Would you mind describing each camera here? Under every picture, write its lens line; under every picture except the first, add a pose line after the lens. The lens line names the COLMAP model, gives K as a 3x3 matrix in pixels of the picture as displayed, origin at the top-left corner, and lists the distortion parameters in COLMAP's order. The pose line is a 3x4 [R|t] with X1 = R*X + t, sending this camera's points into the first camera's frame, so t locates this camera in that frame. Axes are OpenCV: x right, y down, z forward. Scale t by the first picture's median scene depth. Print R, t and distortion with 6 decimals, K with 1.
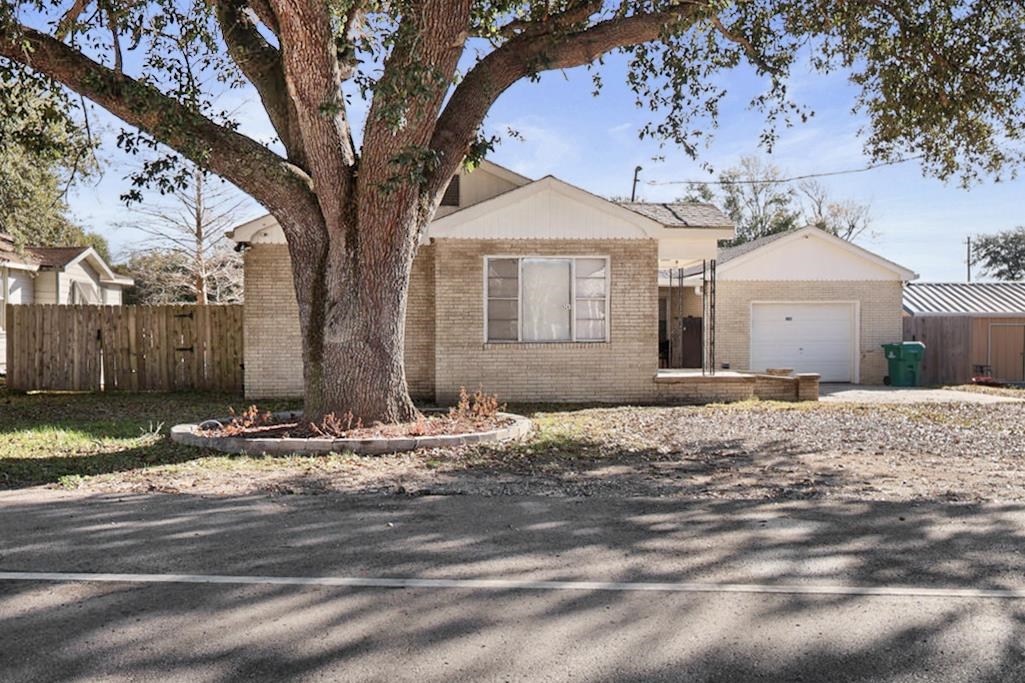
lens RADIAL K [[828.4, 0, 512.5], [0, 828.4, 341.5], [0, 0, 1]] dist [-0.002627, -0.009871]
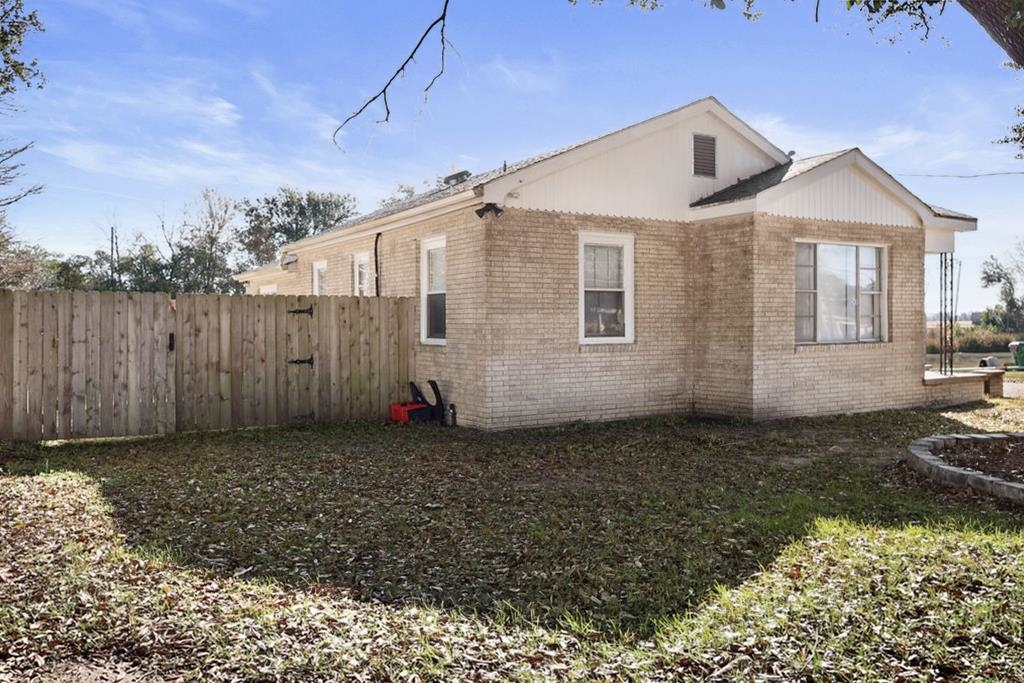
lens RADIAL K [[795.2, 0, 510.9], [0, 795.2, 329.6], [0, 0, 1]] dist [-0.000421, 0.000281]
pose [[0.894517, -0.007998, 0.446963, -0.571750], [0.013257, 0.999875, -0.008641, -0.009245], [-0.446837, 0.013655, 0.894511, 0.379612]]
